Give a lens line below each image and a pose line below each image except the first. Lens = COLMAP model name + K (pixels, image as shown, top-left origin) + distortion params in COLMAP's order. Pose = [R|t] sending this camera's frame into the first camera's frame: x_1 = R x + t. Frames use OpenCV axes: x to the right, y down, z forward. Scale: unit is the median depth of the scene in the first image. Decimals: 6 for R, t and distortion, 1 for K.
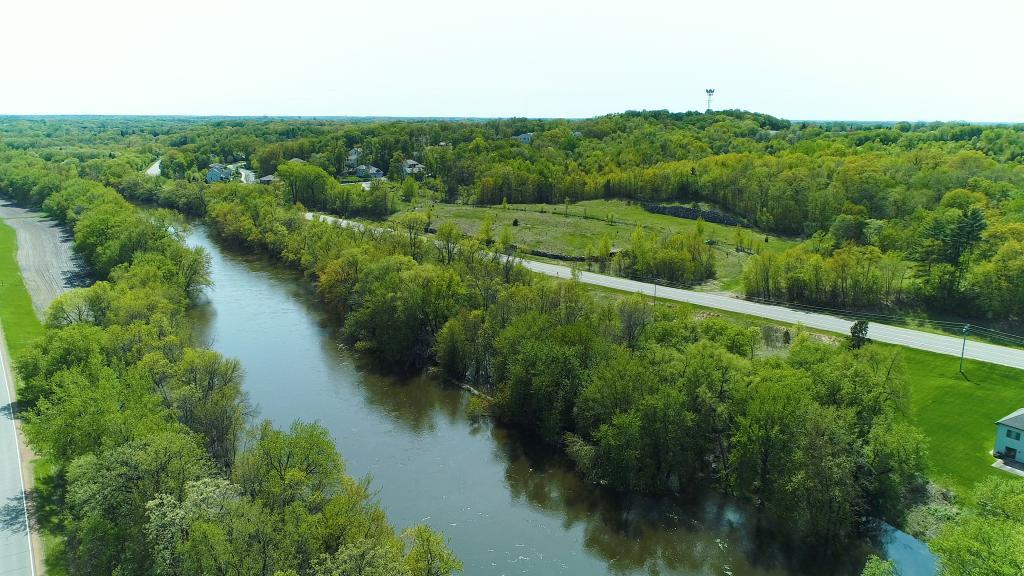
lens RADIAL K [[712.1, 0, 512.0], [0, 712.1, 288.0], [0, 0, 1]] dist [-0.002150, -0.002381]
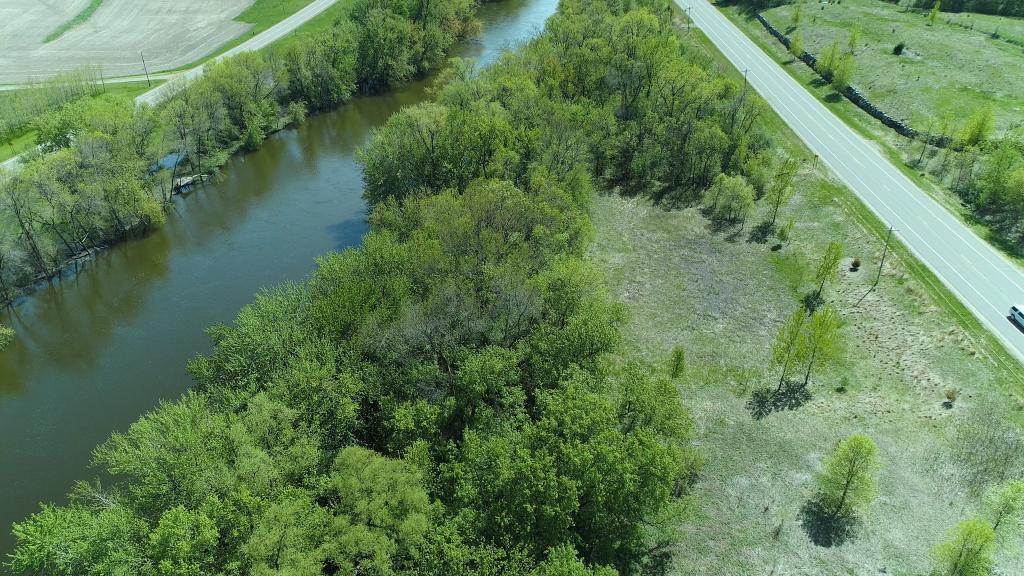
lens RADIAL K [[712.1, 0, 512.0], [0, 712.1, 288.0], [0, 0, 1]] dist [-0.002150, -0.002381]
pose [[0.695510, 0.368645, -0.616739, 0.141433], [-0.164250, 0.917195, 0.363009, -0.044806], [0.699491, -0.151177, 0.698468, 0.200533]]
